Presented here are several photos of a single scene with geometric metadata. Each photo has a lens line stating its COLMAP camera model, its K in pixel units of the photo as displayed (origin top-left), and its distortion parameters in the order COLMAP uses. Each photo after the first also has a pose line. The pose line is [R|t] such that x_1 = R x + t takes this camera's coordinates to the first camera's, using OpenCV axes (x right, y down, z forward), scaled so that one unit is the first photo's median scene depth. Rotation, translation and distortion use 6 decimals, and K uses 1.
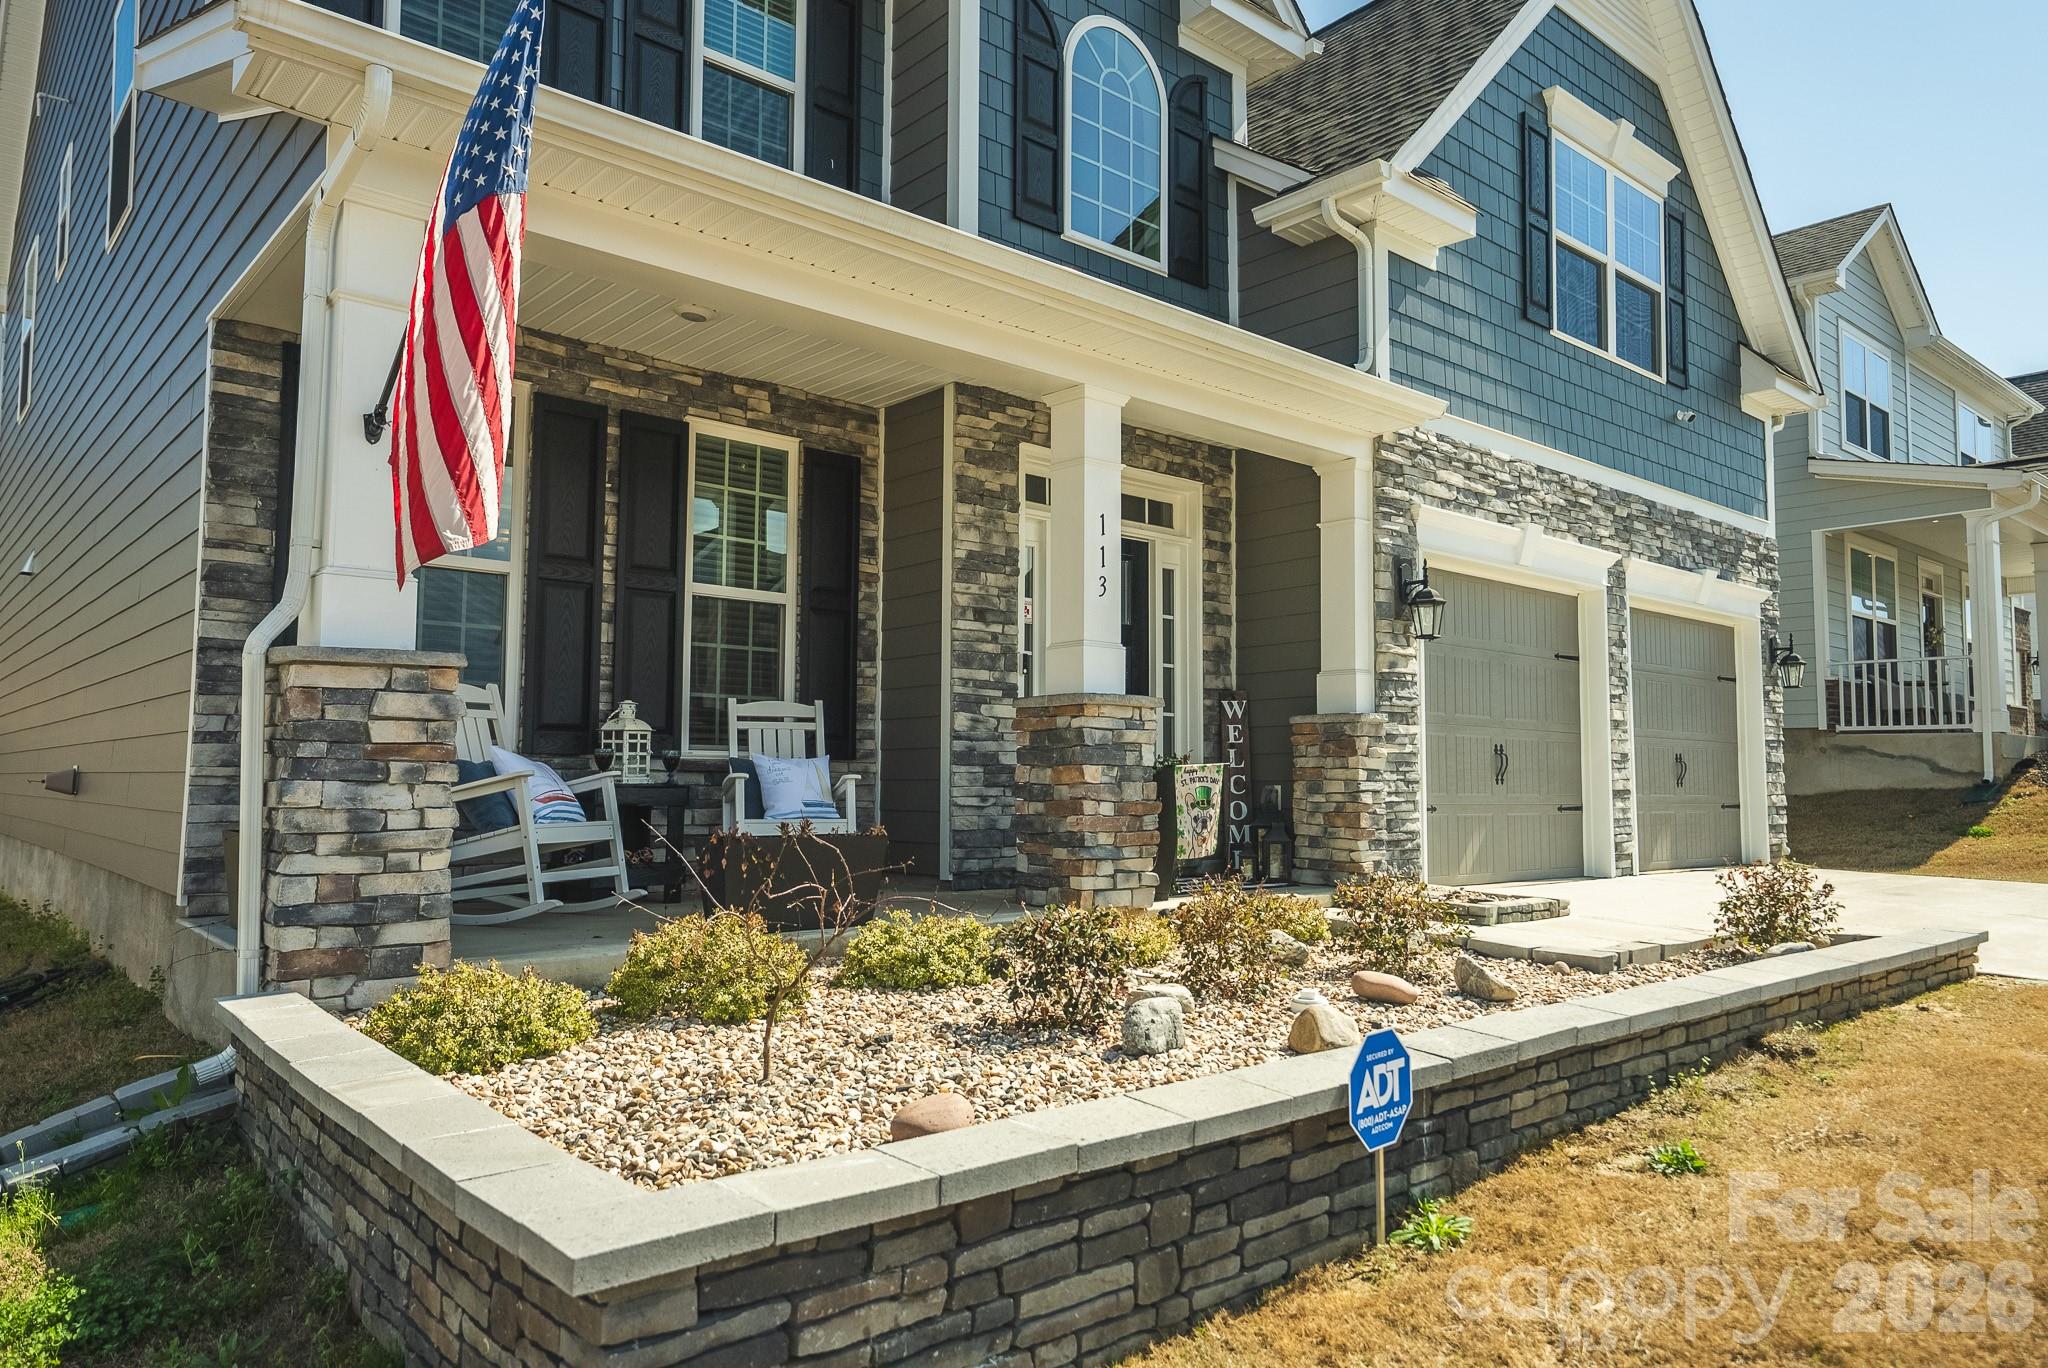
lens RADIAL K [[1357.6, 0, 1056.4], [0, 1357.6, 683.5], [0, 0, 1]] dist [0.003599, -0.001644]
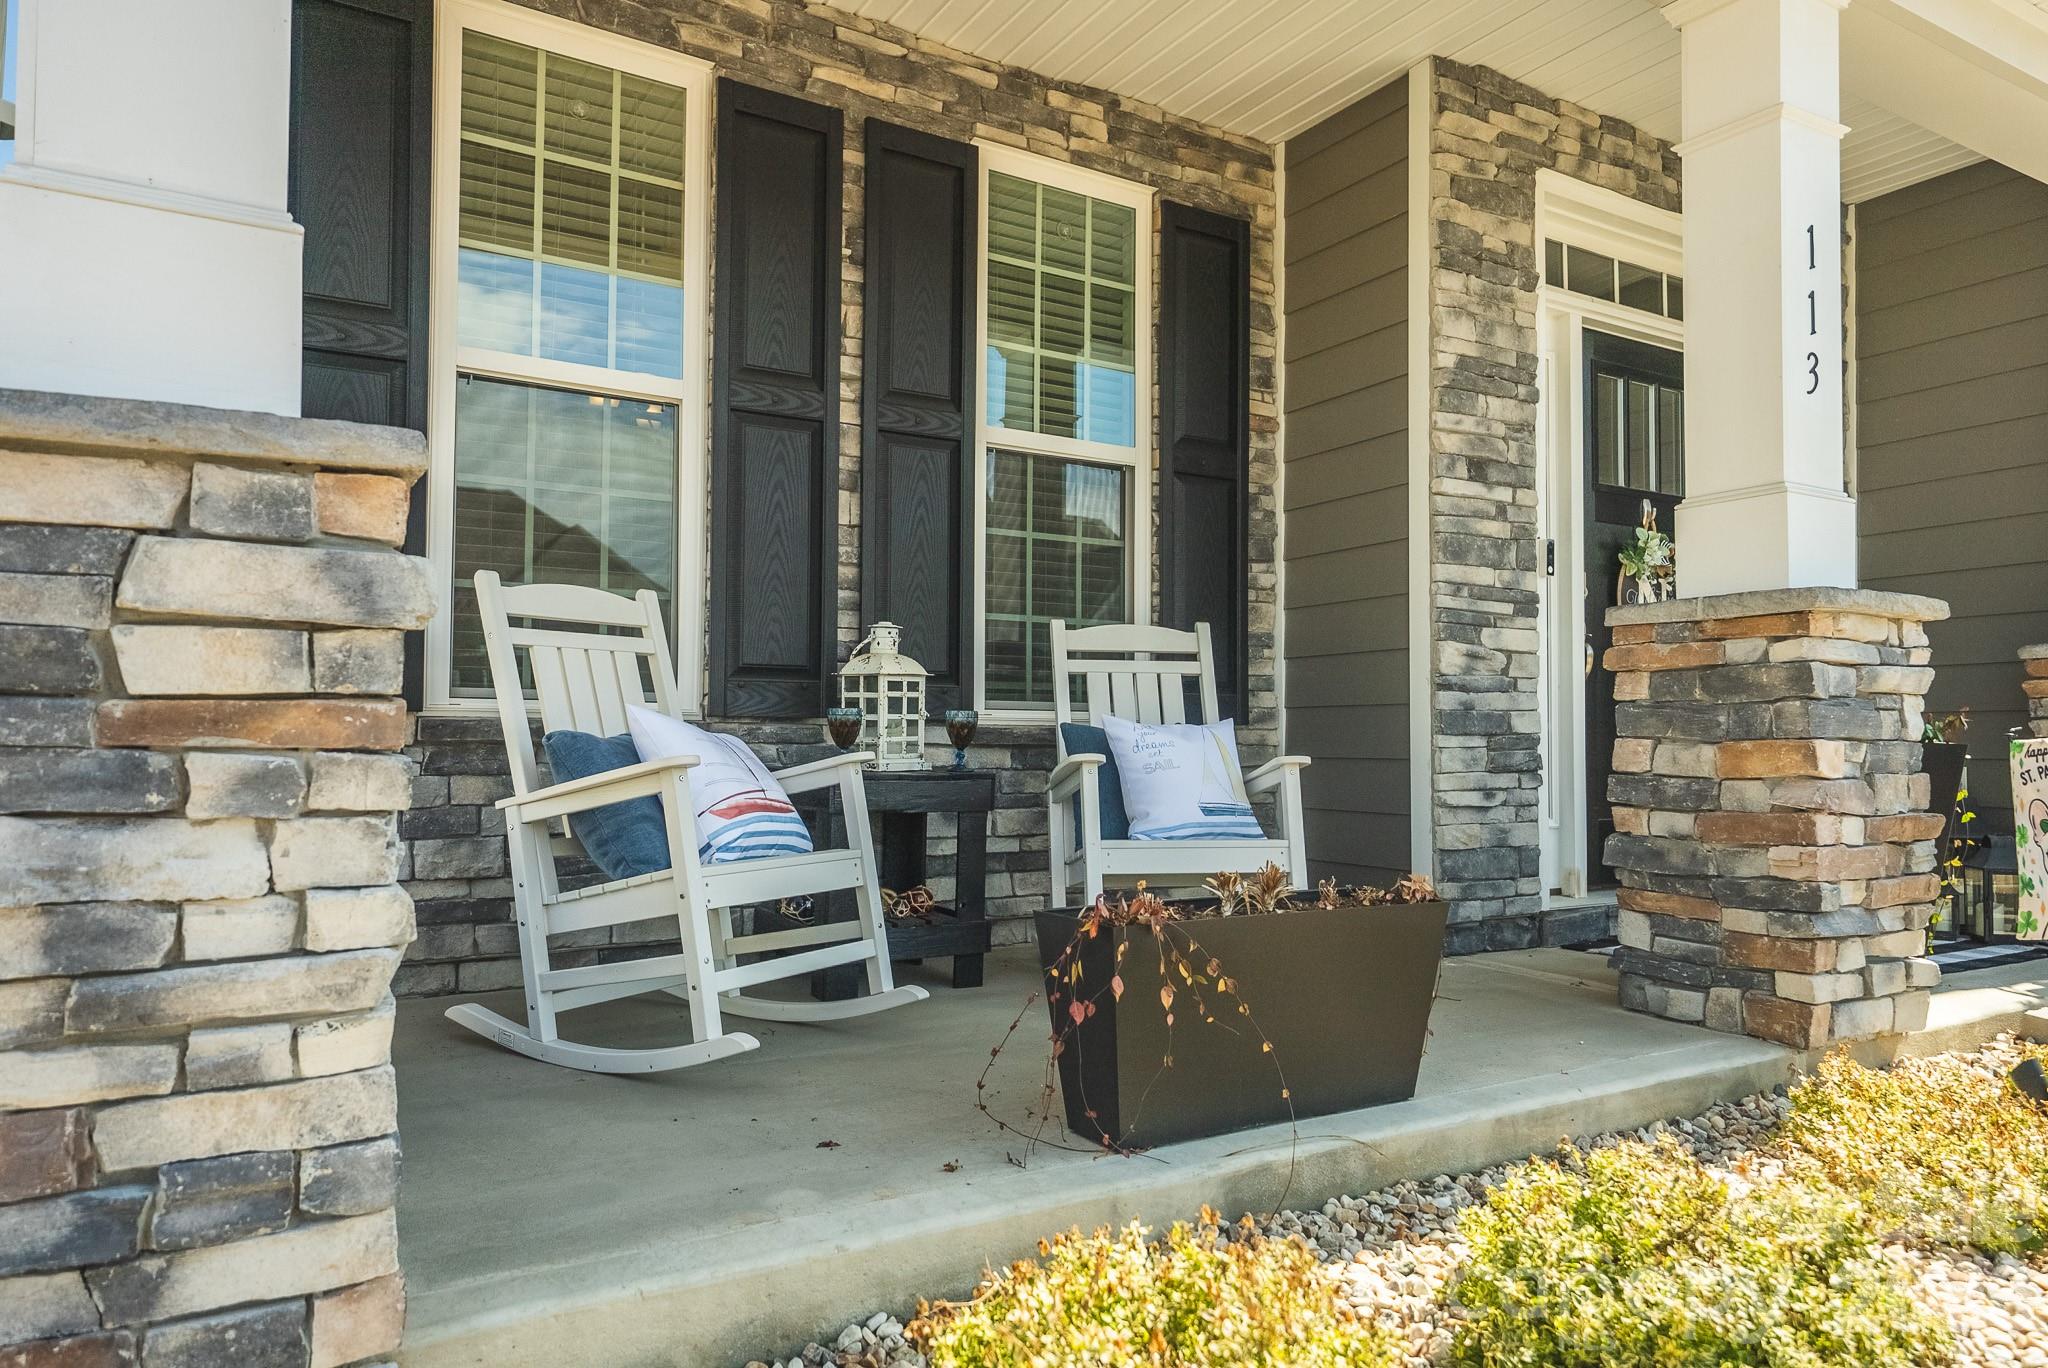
lens RADIAL K [[1306.5, 0, 1024.0], [0, 1306.5, 684.8], [0, 0, 1]] dist [0.002073, 0.000106]
pose [[0.980285, -0.006740, -0.197473, -0.148155], [0.013050, 0.999444, 0.030672, 0.021796], [0.197157, -0.032644, 0.979828, 0.466629]]
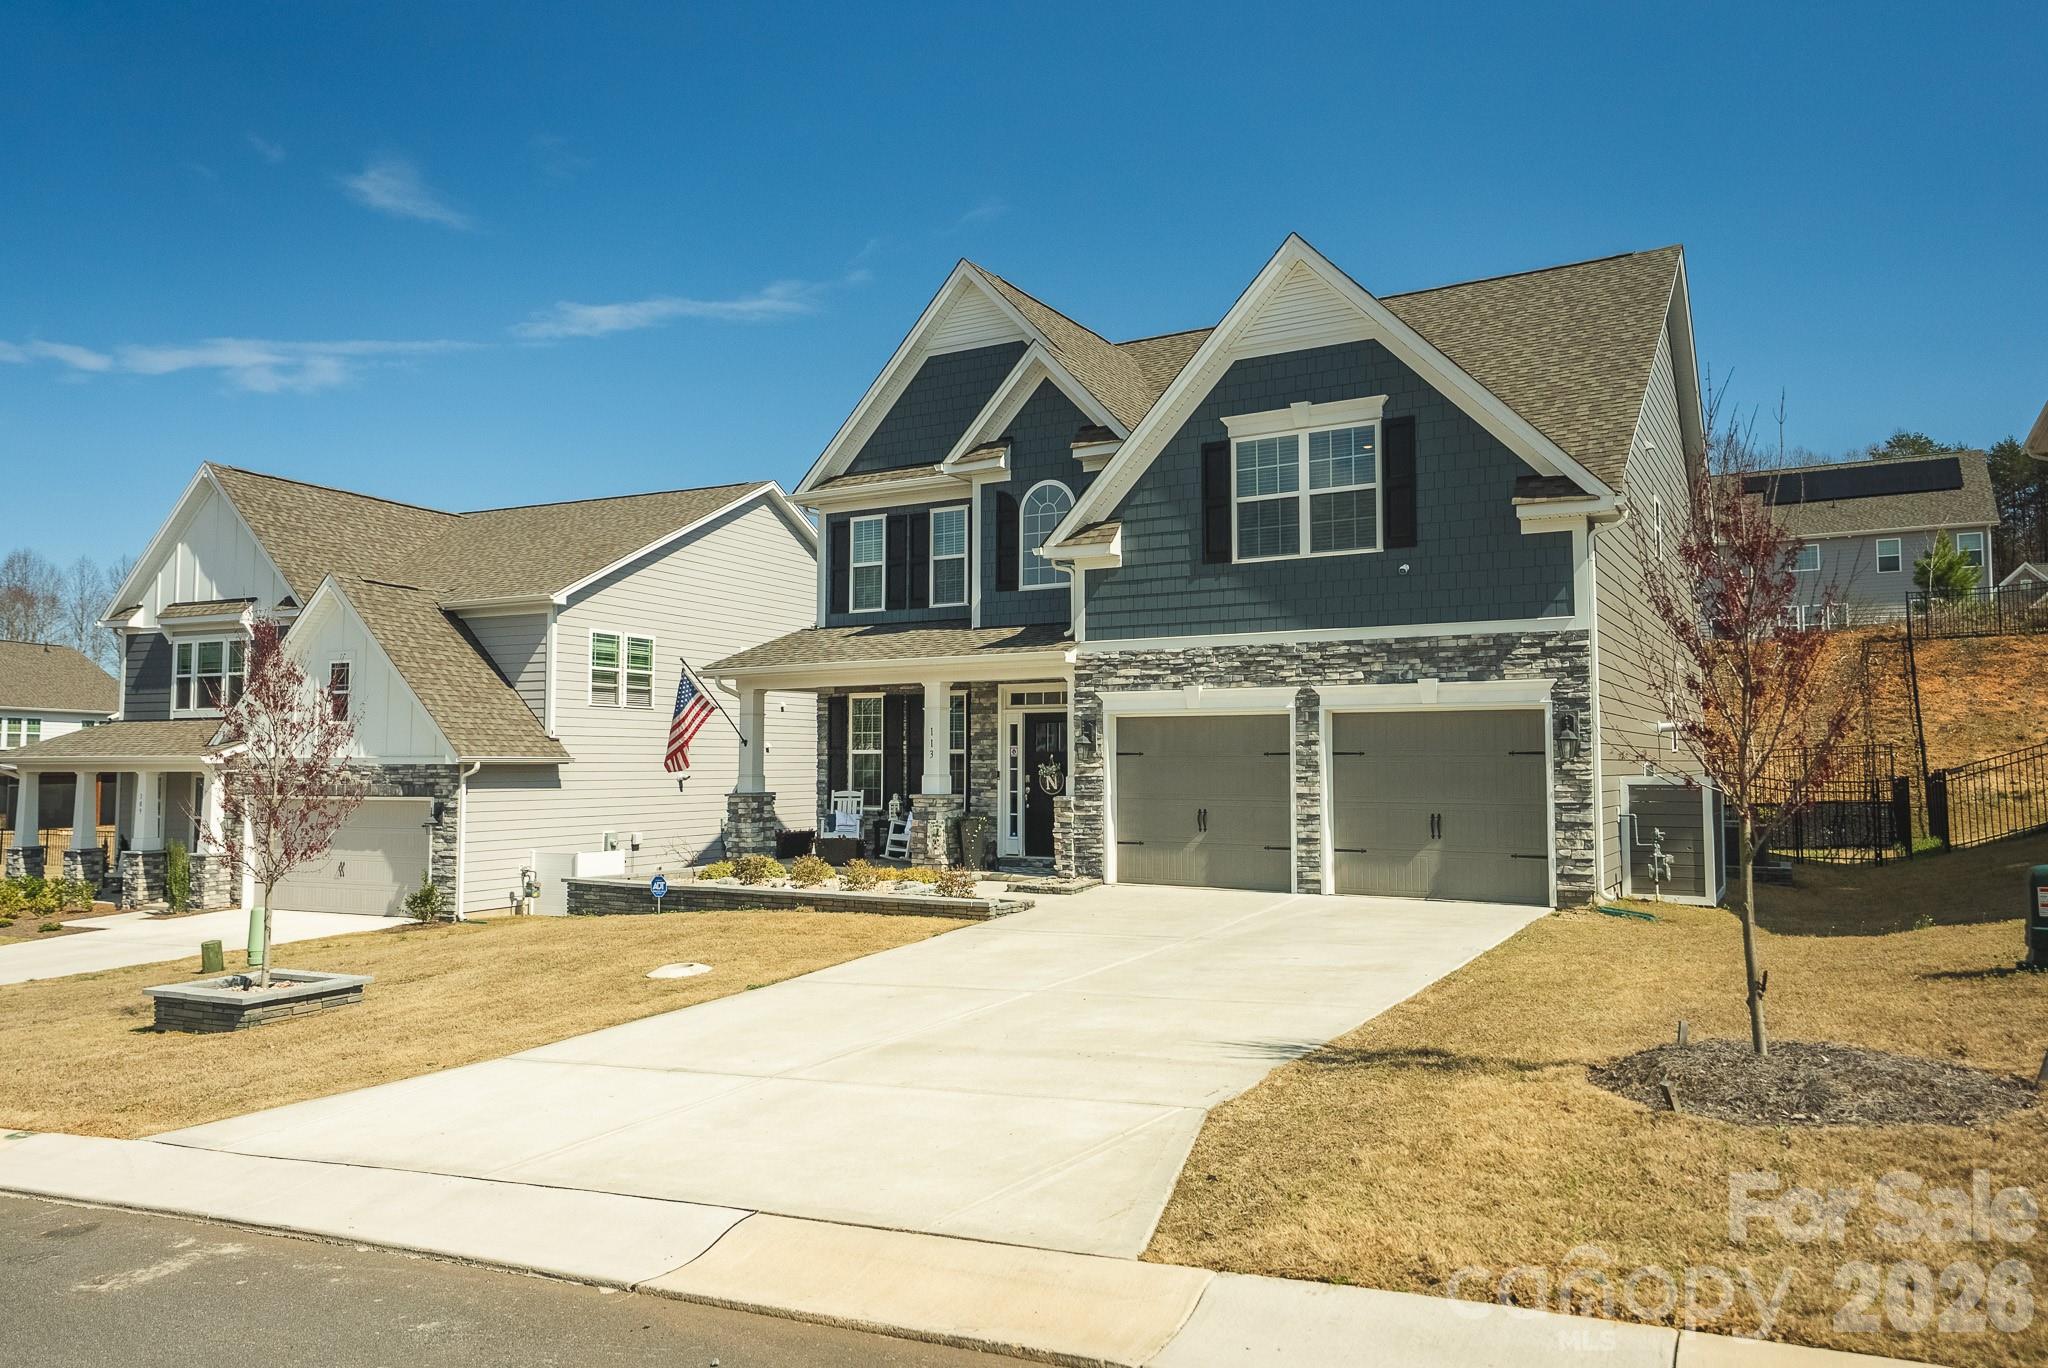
lens RADIAL K [[1357.6, 0, 1024.0], [0, 1357.6, 679.7], [0, 0, 1]] dist [0.003599, -0.001644]
pose [[0.306259, -0.068471, -0.949483, 2.635603], [0.072078, 0.996215, -0.048592, -0.072959], [0.949216, -0.053555, 0.310034, 0.323964]]
